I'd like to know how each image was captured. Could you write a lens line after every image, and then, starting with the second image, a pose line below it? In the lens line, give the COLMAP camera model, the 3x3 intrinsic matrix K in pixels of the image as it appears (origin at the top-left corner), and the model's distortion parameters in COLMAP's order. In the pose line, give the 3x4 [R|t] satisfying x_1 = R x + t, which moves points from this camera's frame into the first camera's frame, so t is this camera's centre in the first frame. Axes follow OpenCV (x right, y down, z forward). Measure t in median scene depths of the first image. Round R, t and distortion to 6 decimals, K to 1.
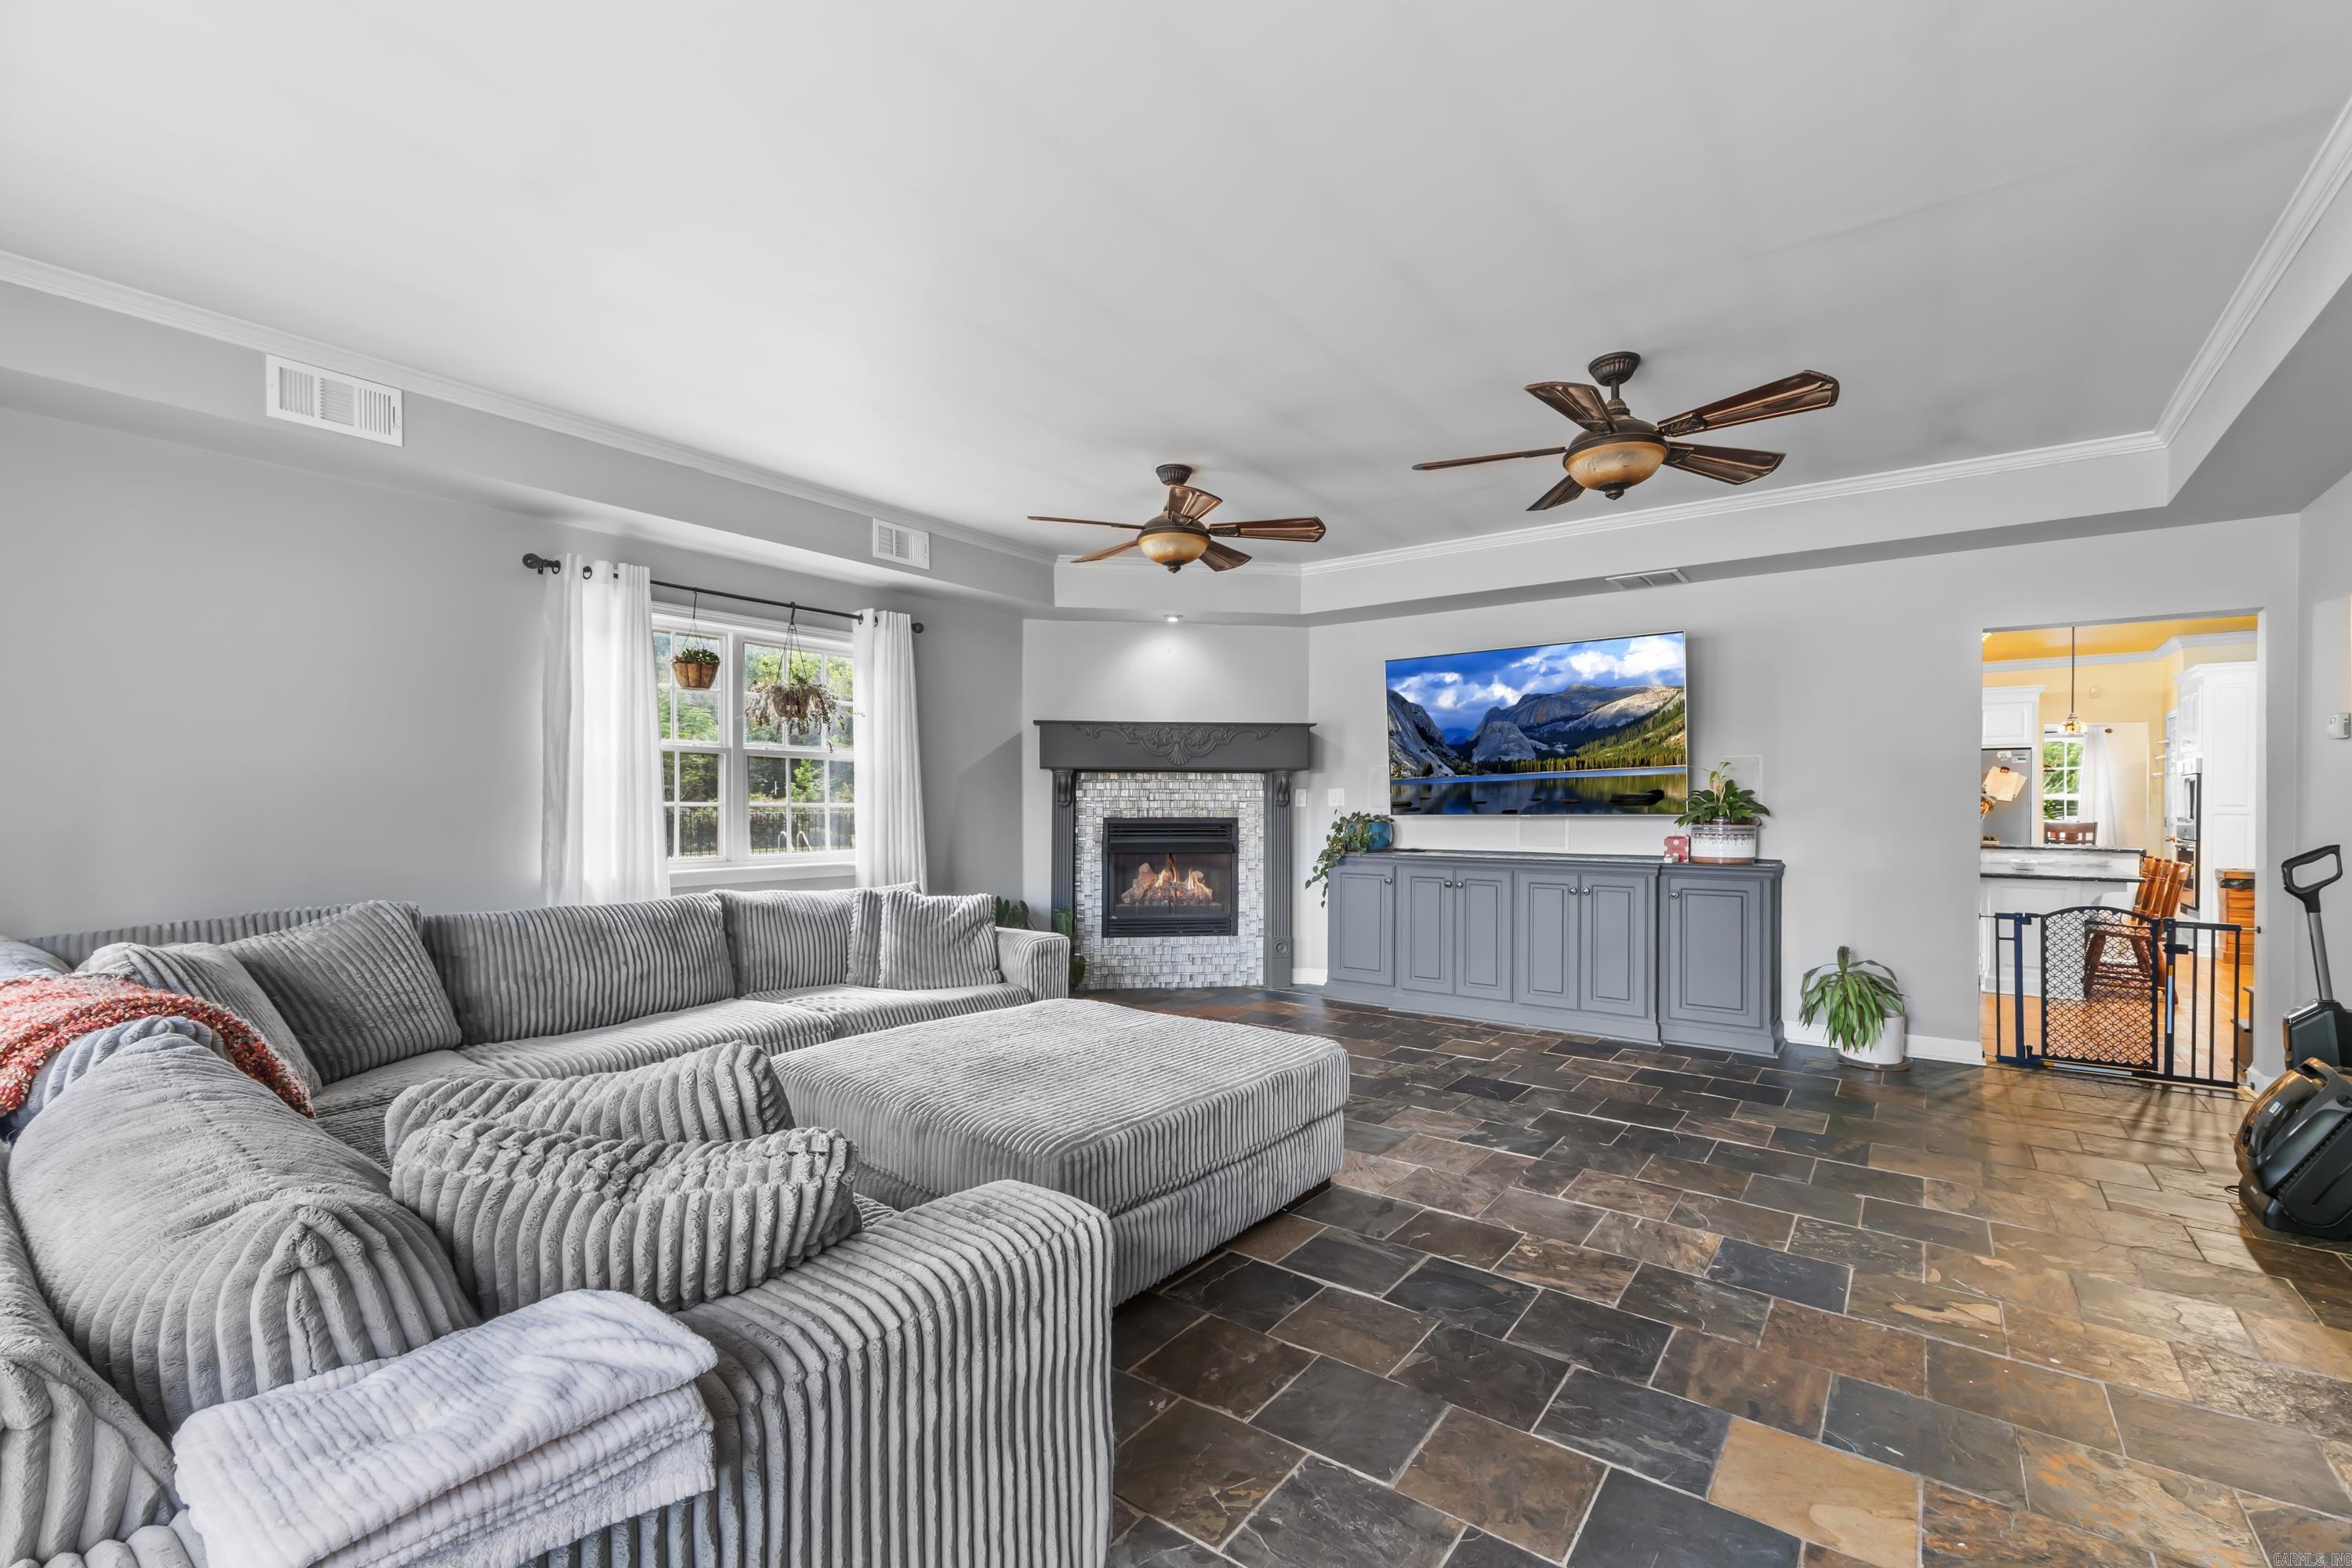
lens RADIAL K [[998.3, 0, 1173.4], [0, 998.3, 805.7], [0, 0, 1]] dist [0.002920, 0.000295]
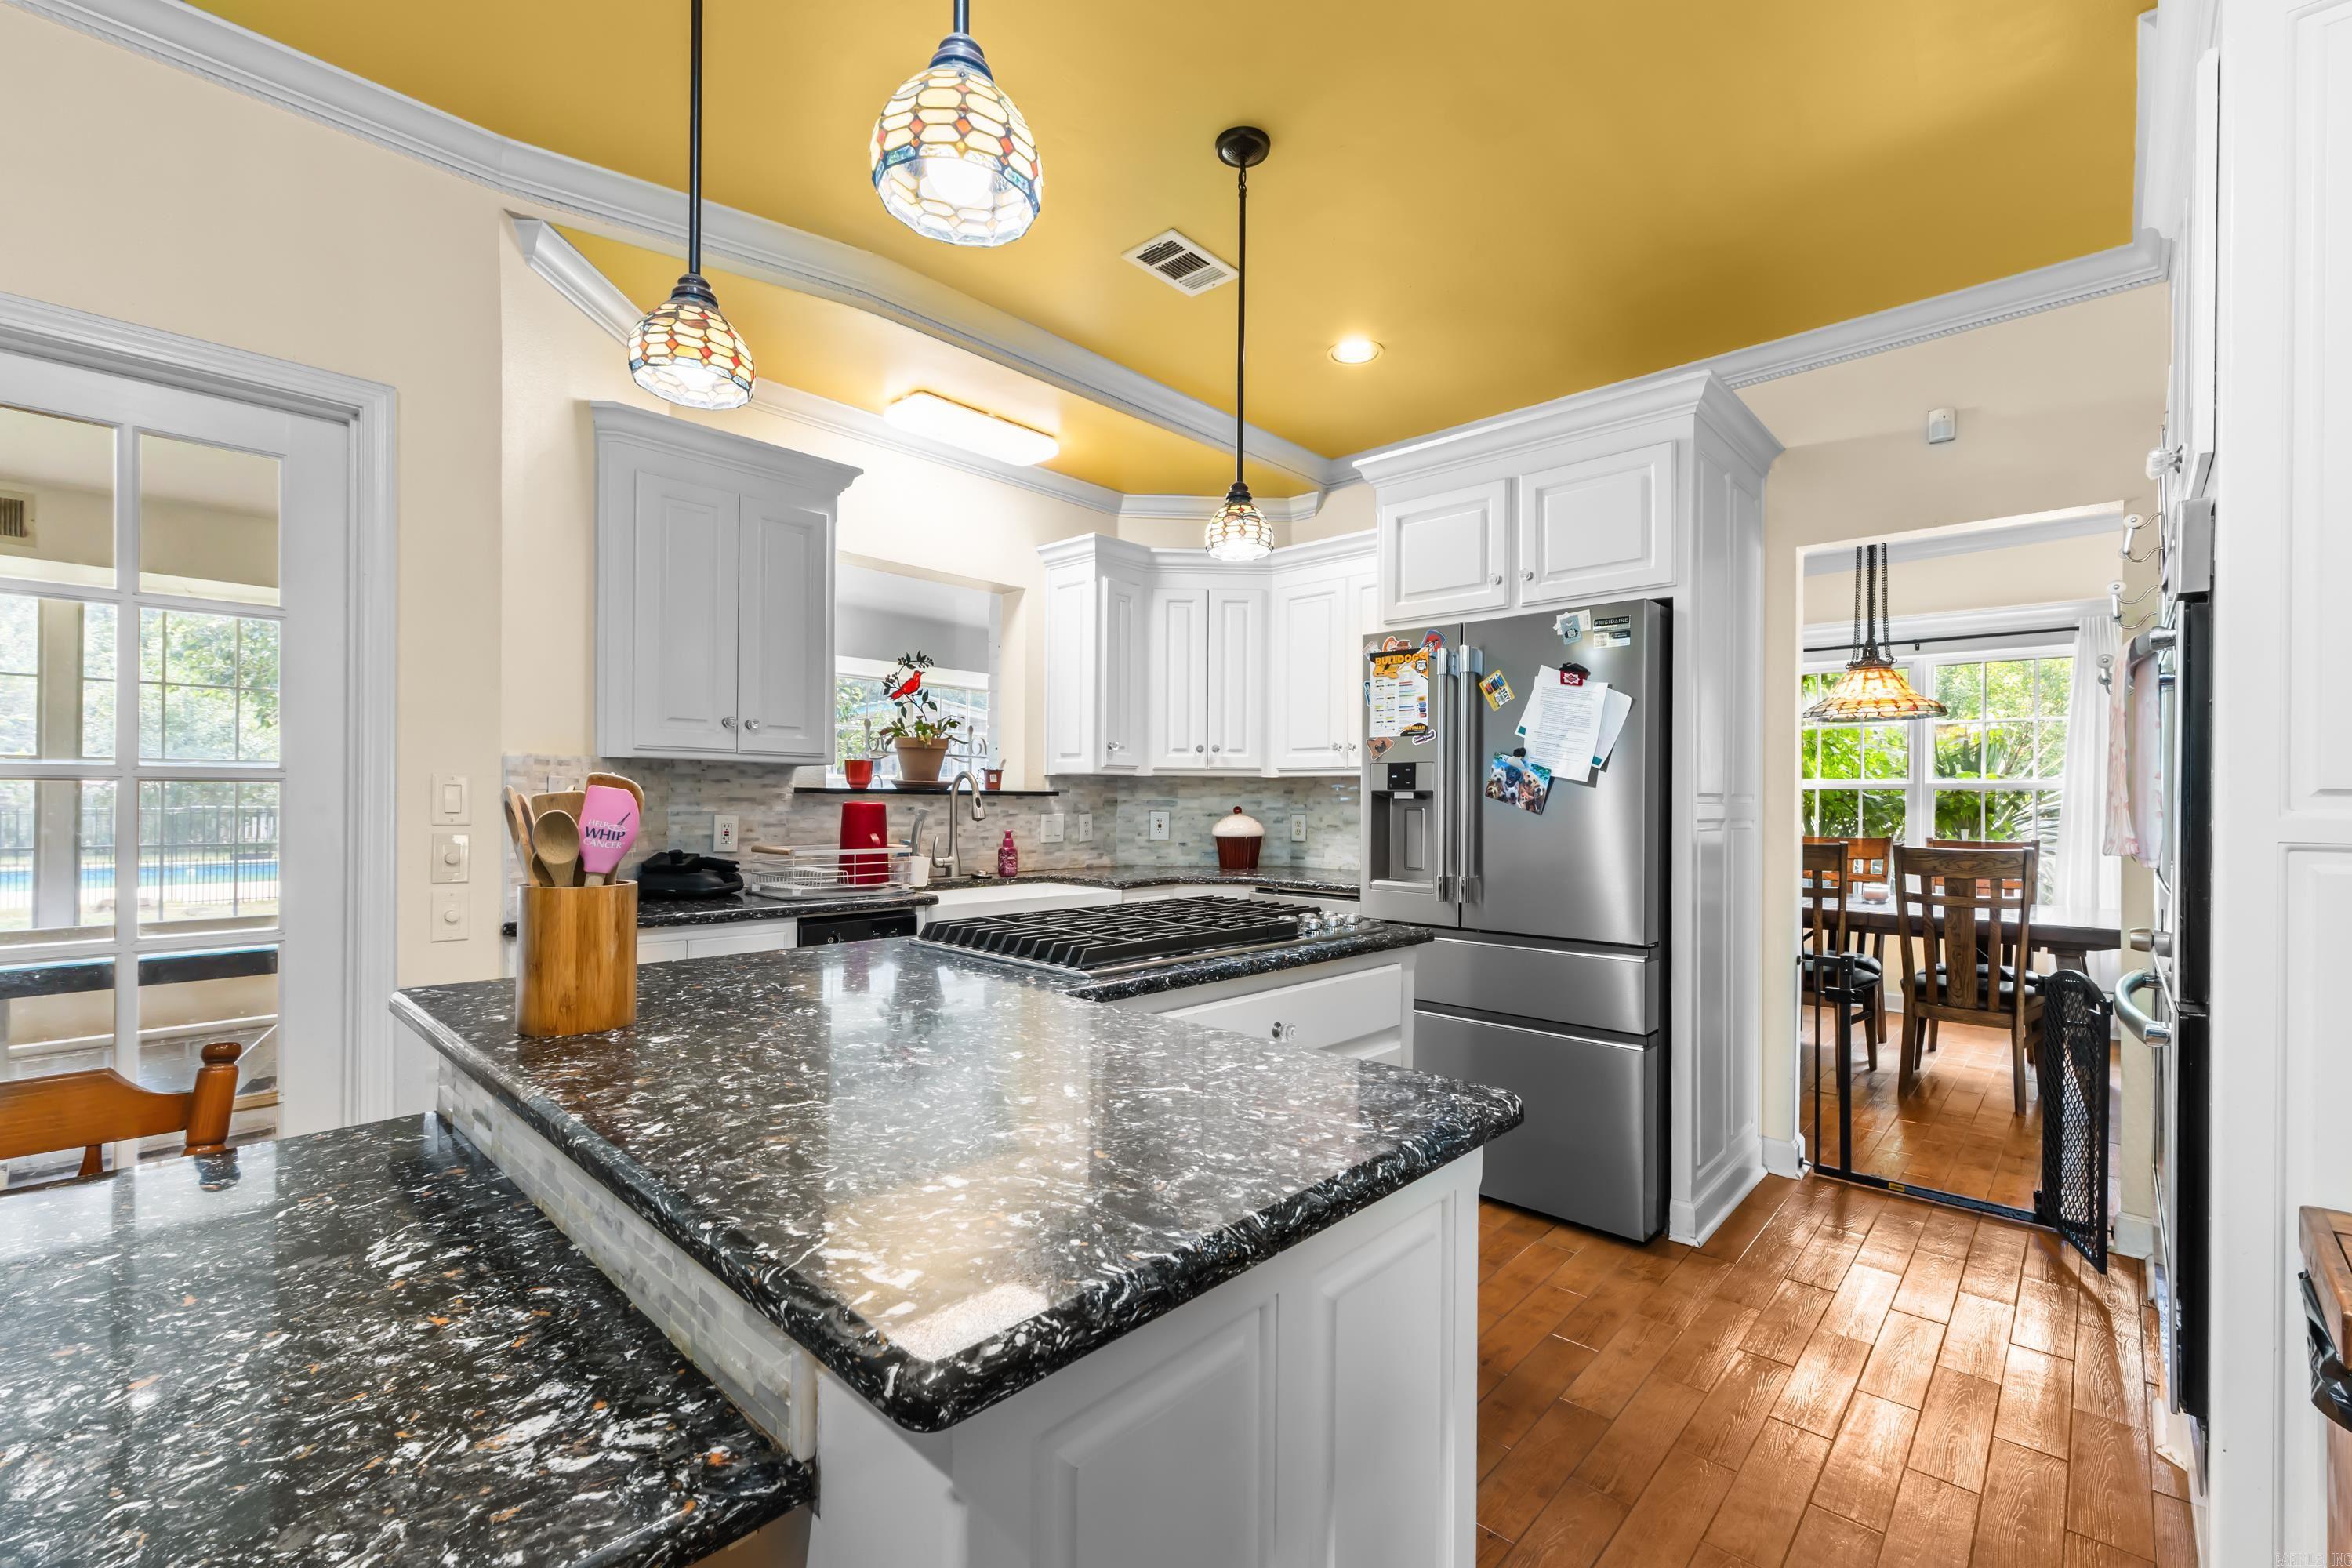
lens RADIAL K [[998.3, 0, 1181.2], [0, 998.3, 790.2], [0, 0, 1]] dist [0.002920, 0.000295]
pose [[0.994197, 0.007228, -0.107336, 0.748049], [-0.007920, 0.999950, -0.006026, 0.000978], [0.107287, 0.006841, 0.994205, 0.694275]]
